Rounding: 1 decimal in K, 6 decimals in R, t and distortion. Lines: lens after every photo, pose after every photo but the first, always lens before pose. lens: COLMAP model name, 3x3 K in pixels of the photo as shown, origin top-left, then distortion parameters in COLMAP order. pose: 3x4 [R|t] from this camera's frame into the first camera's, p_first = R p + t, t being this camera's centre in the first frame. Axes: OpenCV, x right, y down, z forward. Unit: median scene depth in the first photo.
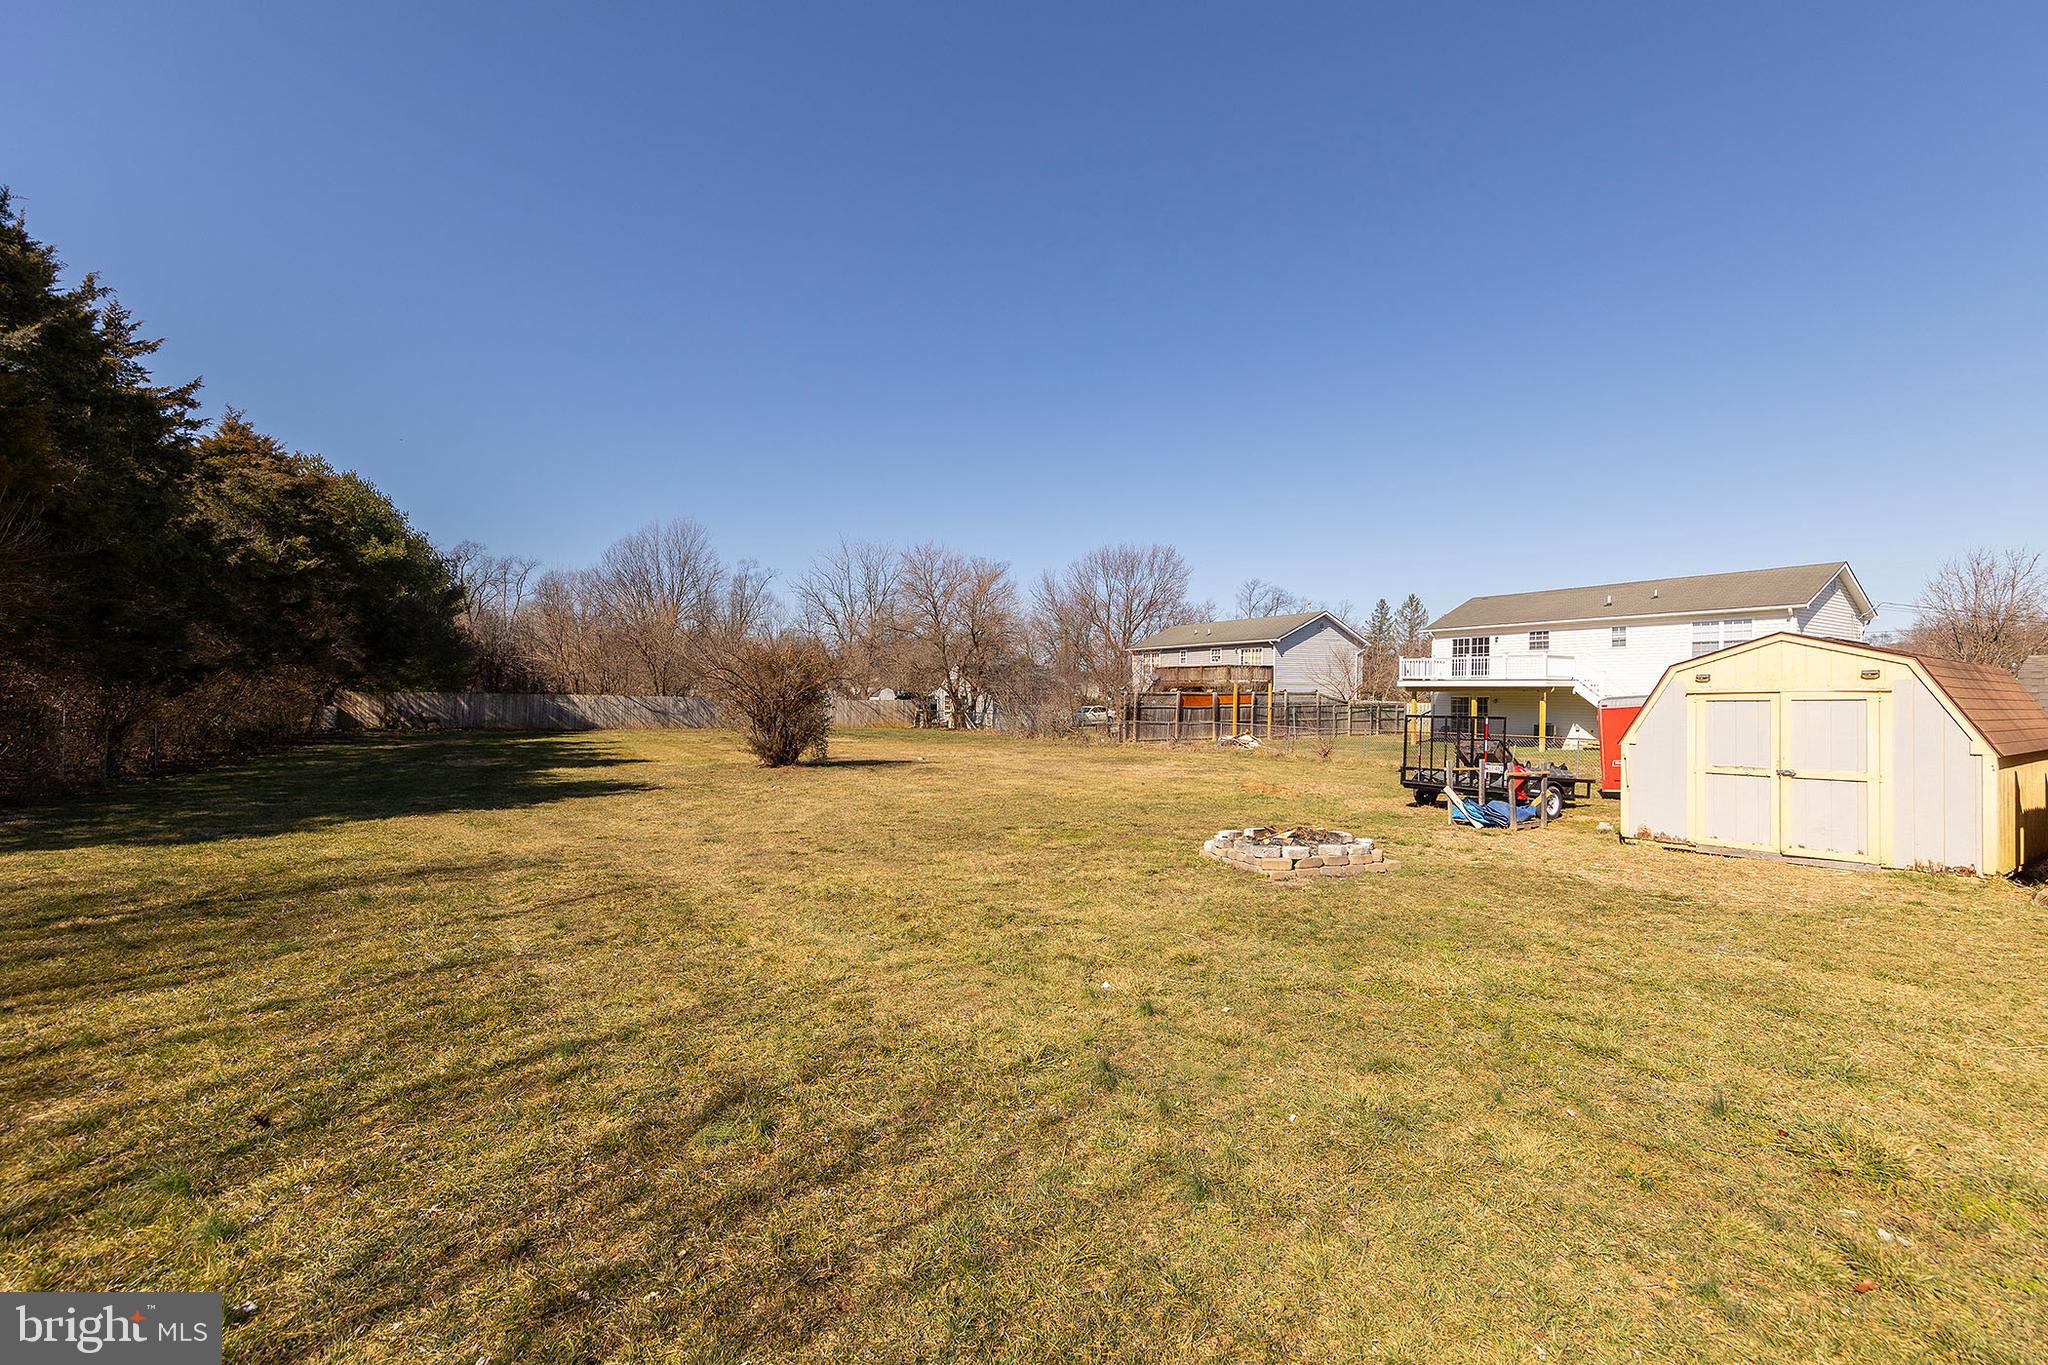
lens RADIAL K [[802.4, 0, 1024.0], [0, 802.4, 682.5], [0, 0, 1]] dist [0.013033, 0.000077]
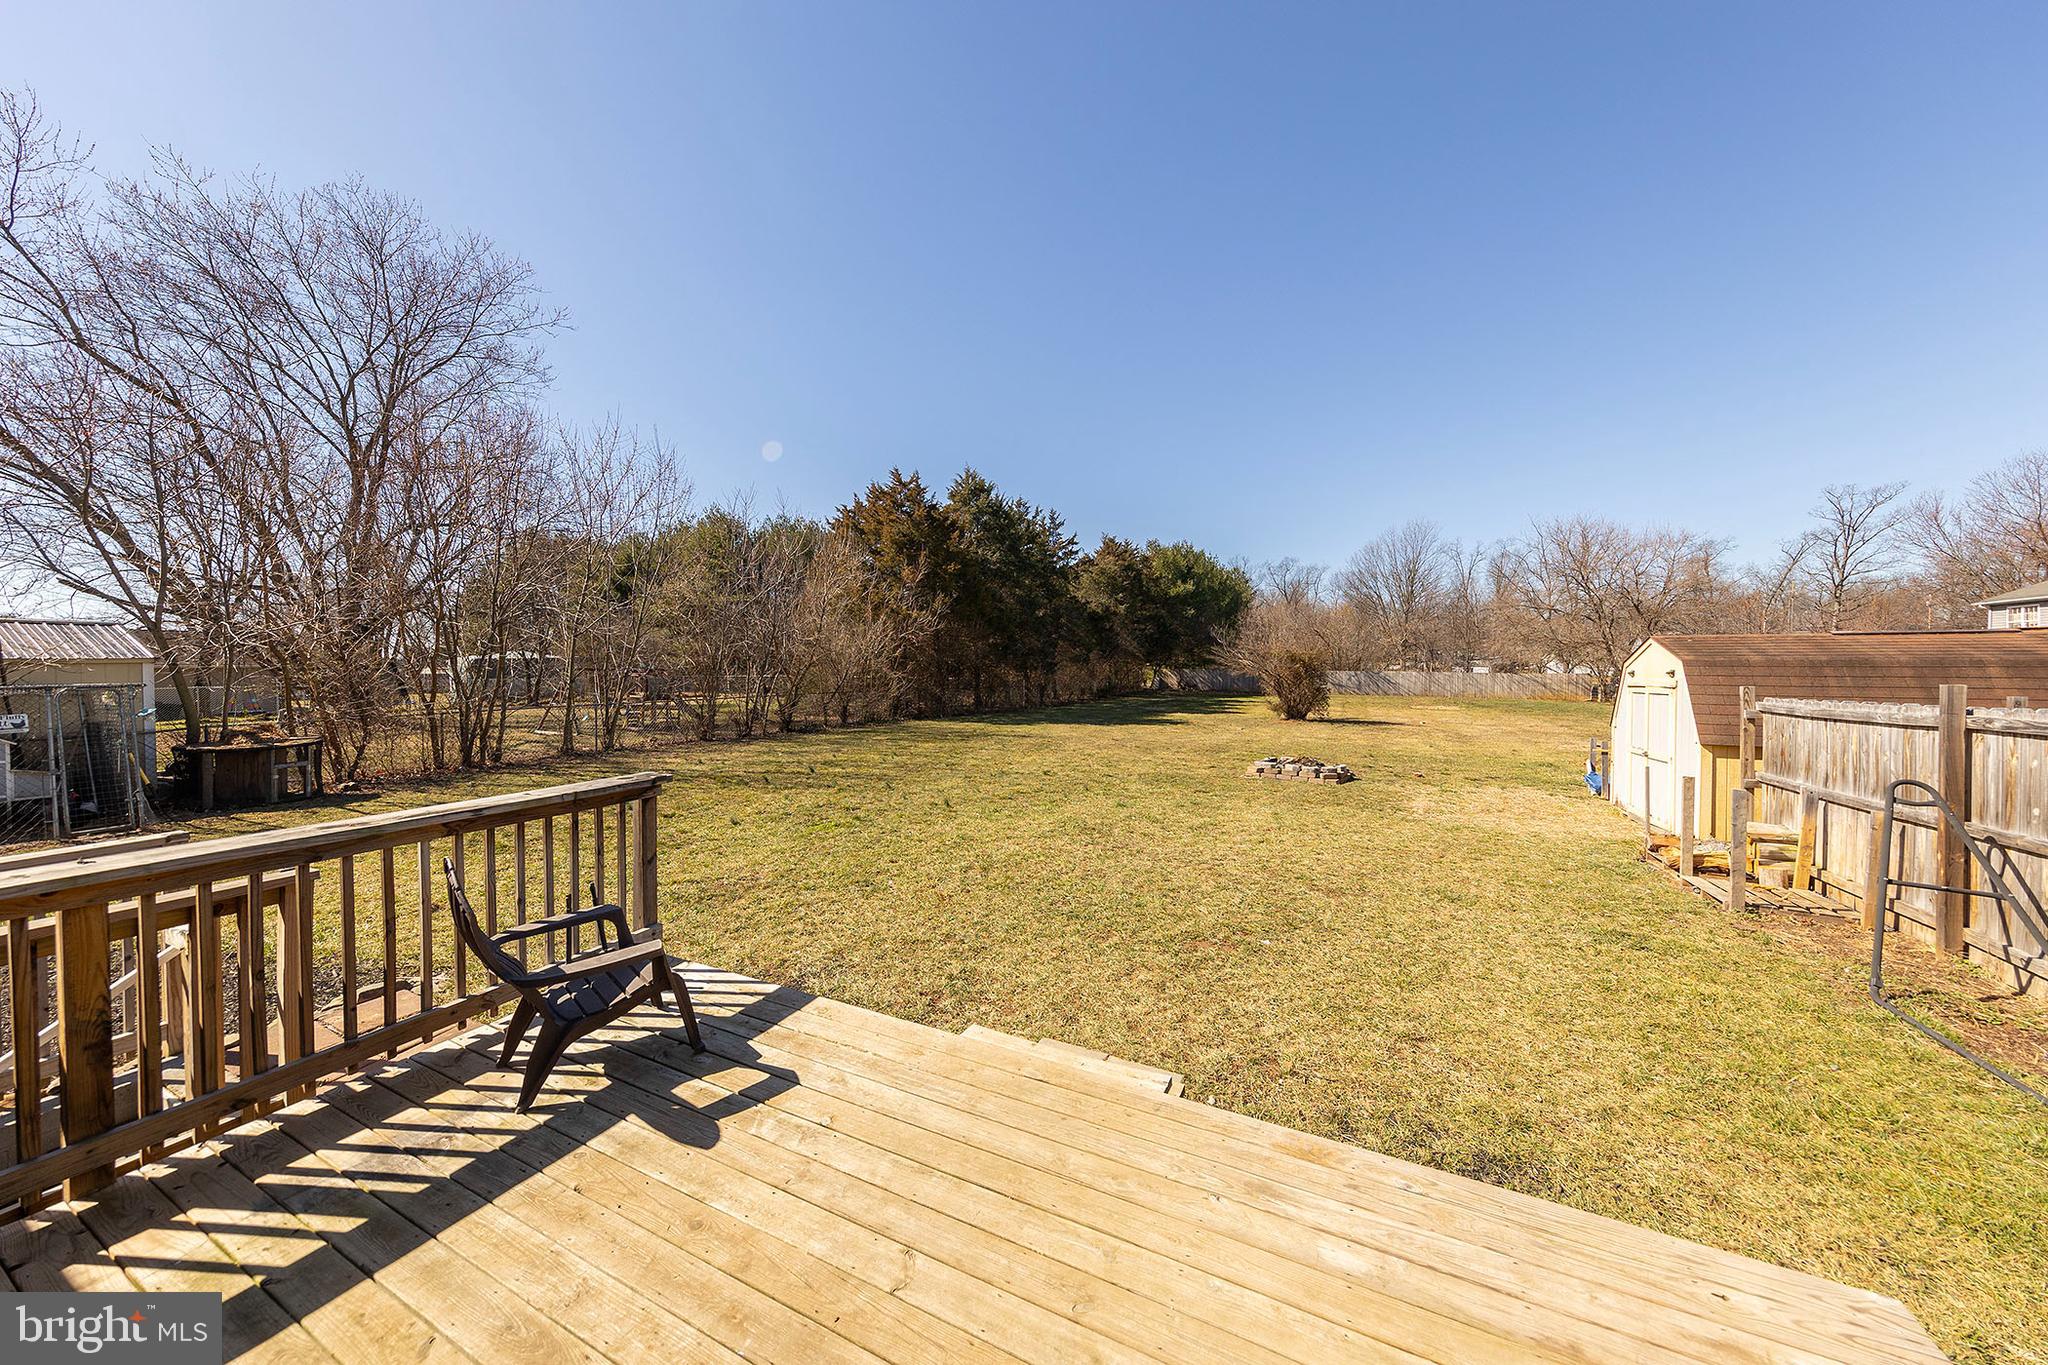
lens RADIAL K [[690.1, 0, 1024.0], [0, 690.1, 682.5], [0, 0, 1]] dist [0.014406, 0.000047]
pose [[0.521924, 0.014032, -0.852876, 0.302382], [0.021384, 0.999335, 0.029528, -0.010079], [0.852724, -0.033649, 0.521277, -0.073081]]
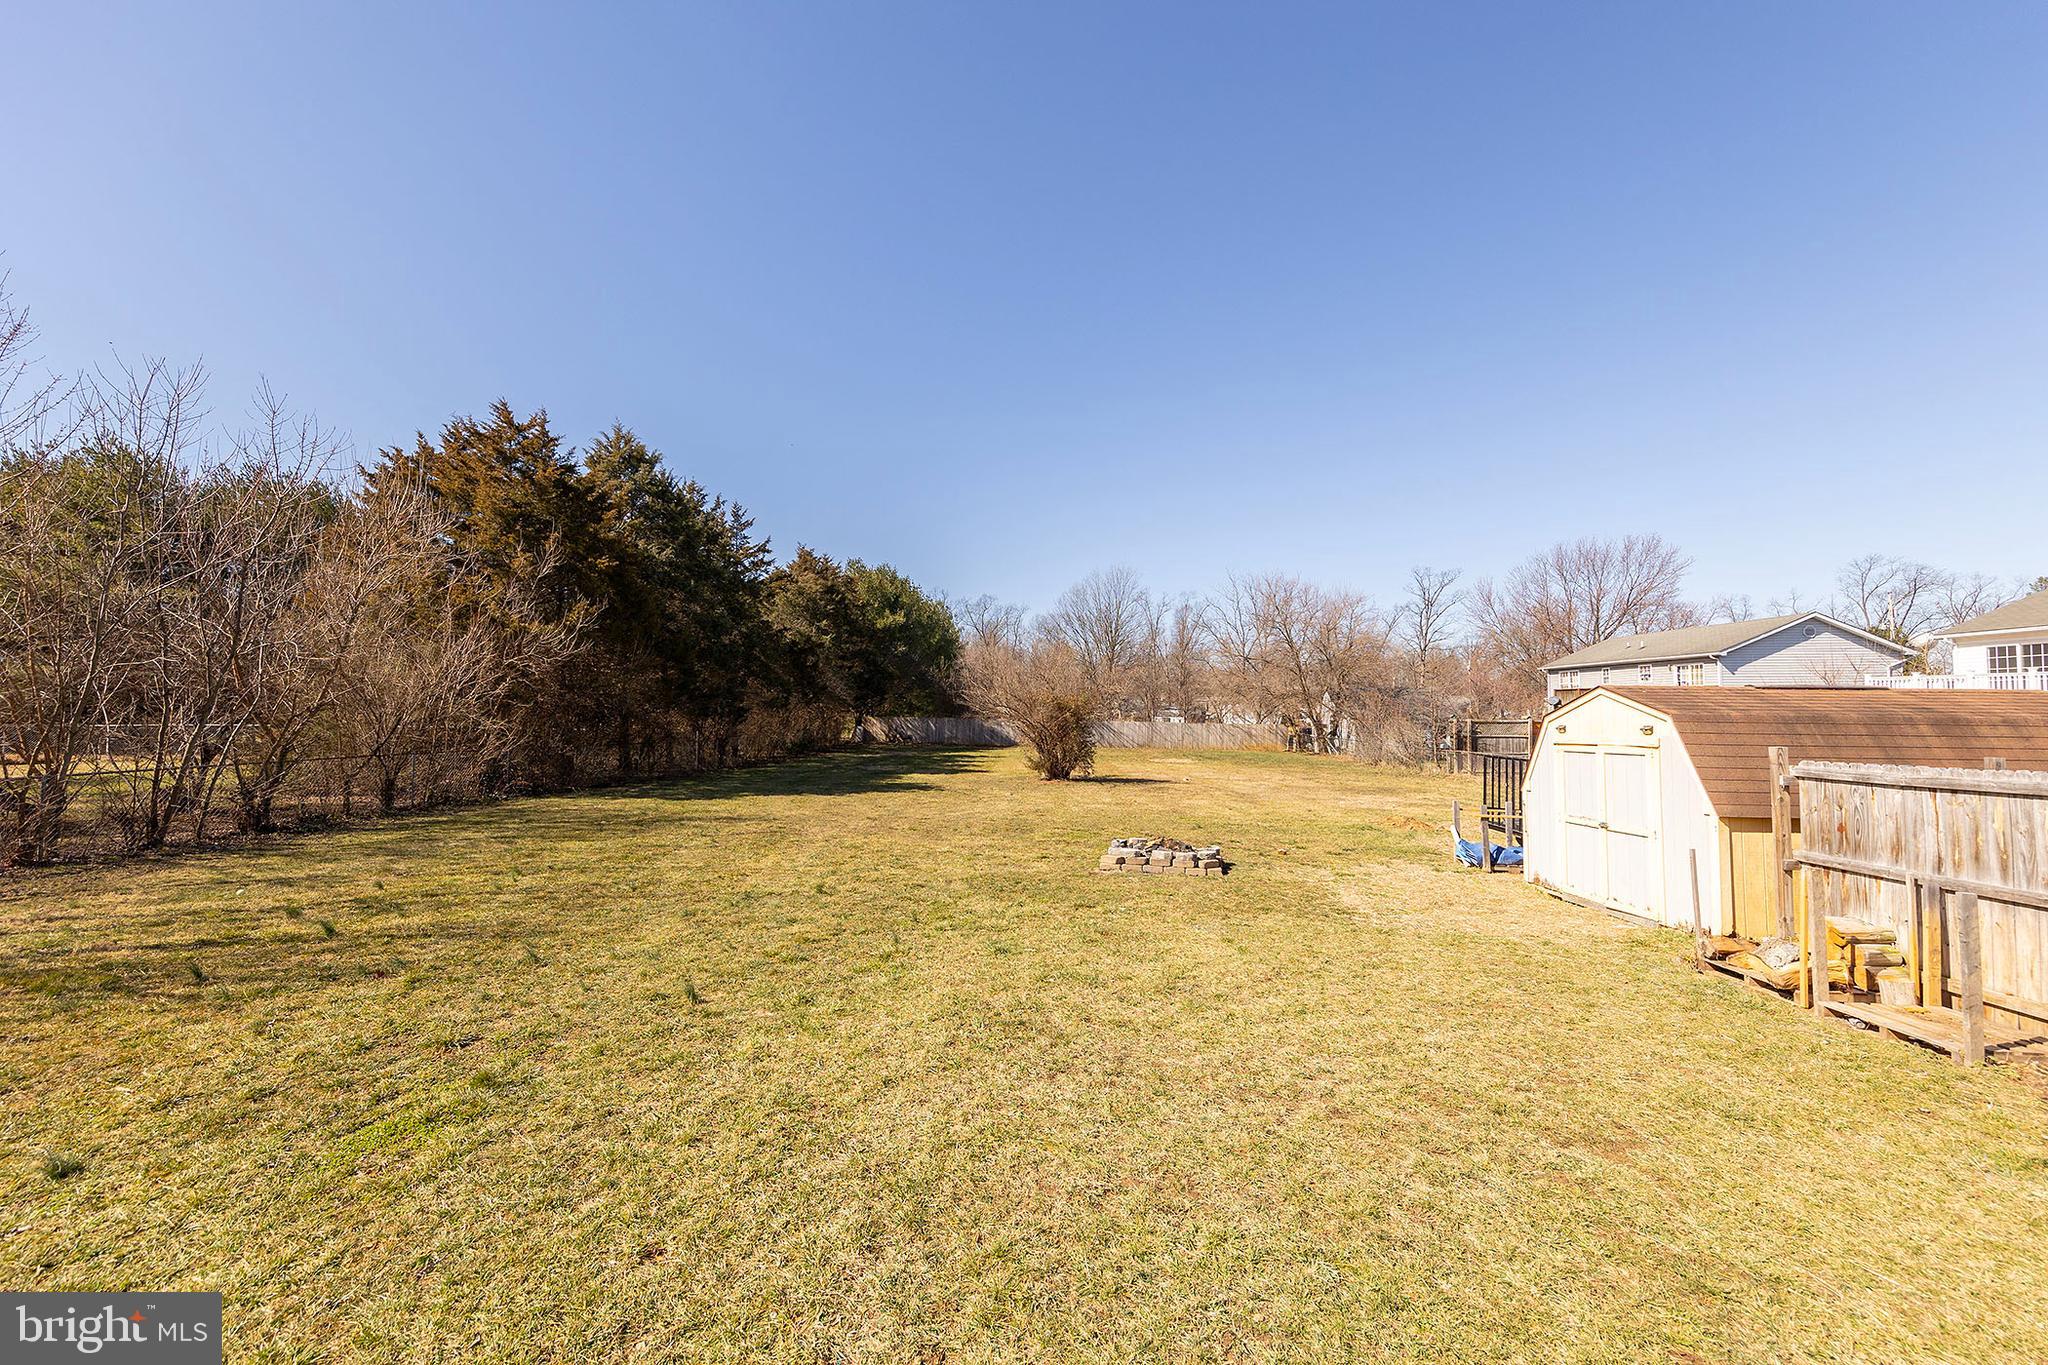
lens RADIAL K [[802.4, 0, 1024.0], [0, 802.4, 682.5], [0, 0, 1]] dist [0.013033, 0.000077]
pose [[0.829544, -0.021621, -0.558023, 0.204370], [0.008780, 0.999632, -0.025680, -0.010540], [0.558373, 0.016403, 0.829428, -0.054445]]
